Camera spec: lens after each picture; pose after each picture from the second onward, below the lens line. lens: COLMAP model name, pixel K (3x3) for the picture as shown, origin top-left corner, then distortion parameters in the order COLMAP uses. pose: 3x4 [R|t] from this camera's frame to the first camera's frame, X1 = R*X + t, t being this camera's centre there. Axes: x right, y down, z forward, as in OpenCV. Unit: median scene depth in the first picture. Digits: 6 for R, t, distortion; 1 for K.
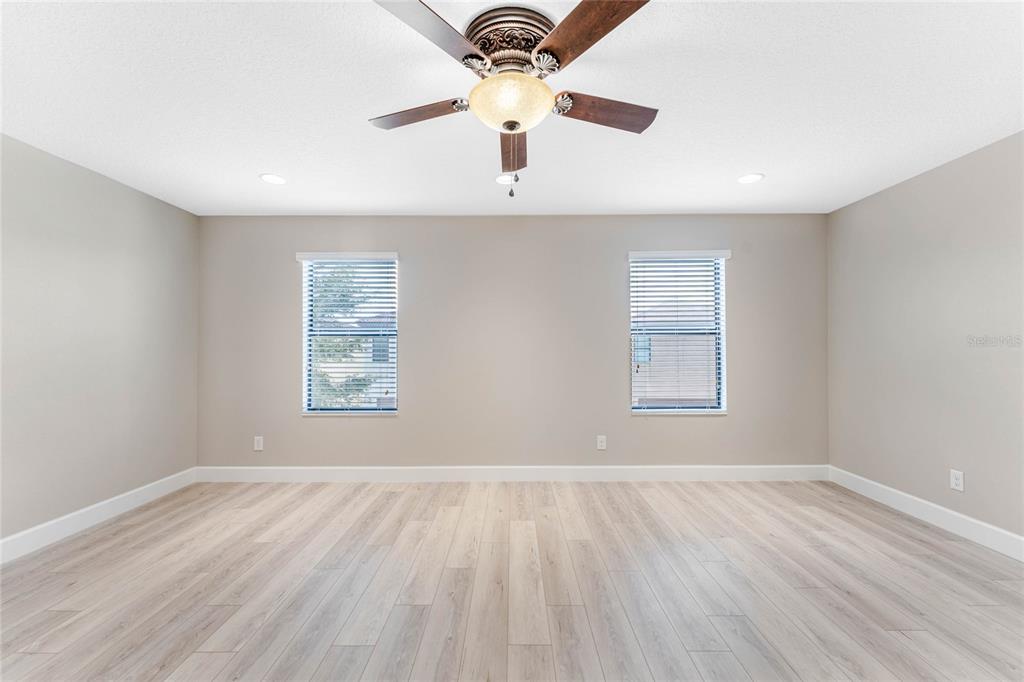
lens RADIAL K [[400.8, 0, 513.7], [0, 400.8, 341.4], [0, 0, 1]] dist [0.001633, -0.000081]
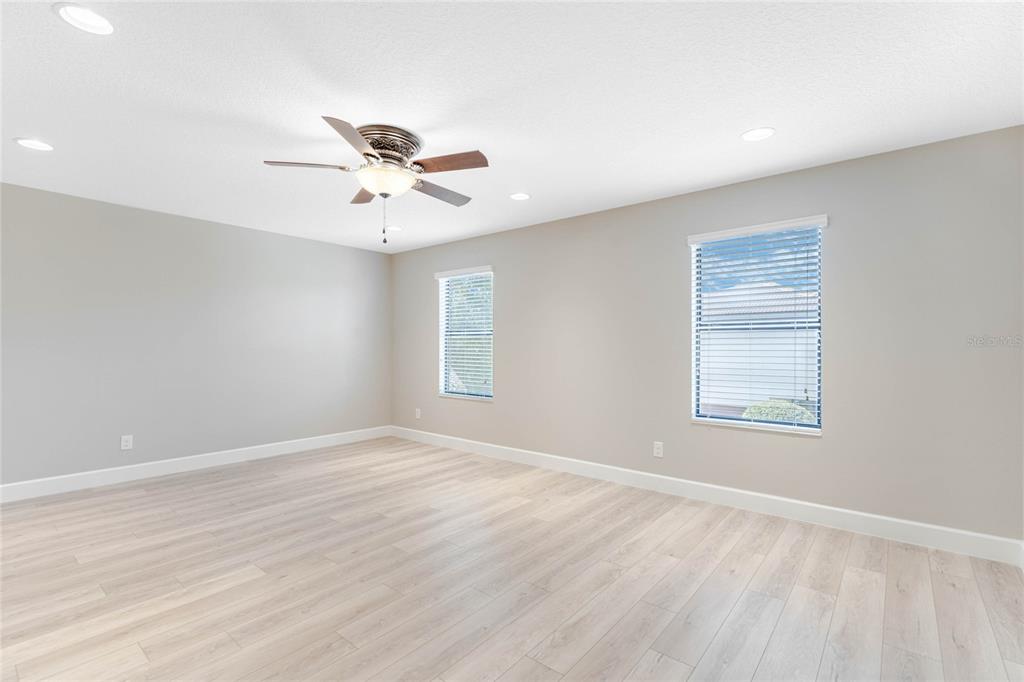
lens RADIAL K [[440.6, 0, 507.2], [0, 440.6, 344.6], [0, 0, 1]] dist [0.003461, 0.000001]
pose [[0.785885, 0.003307, -0.618364, 0.618294], [0.005403, 0.999911, 0.012215, -0.001425], [0.618349, -0.012941, 0.785797, -0.002610]]
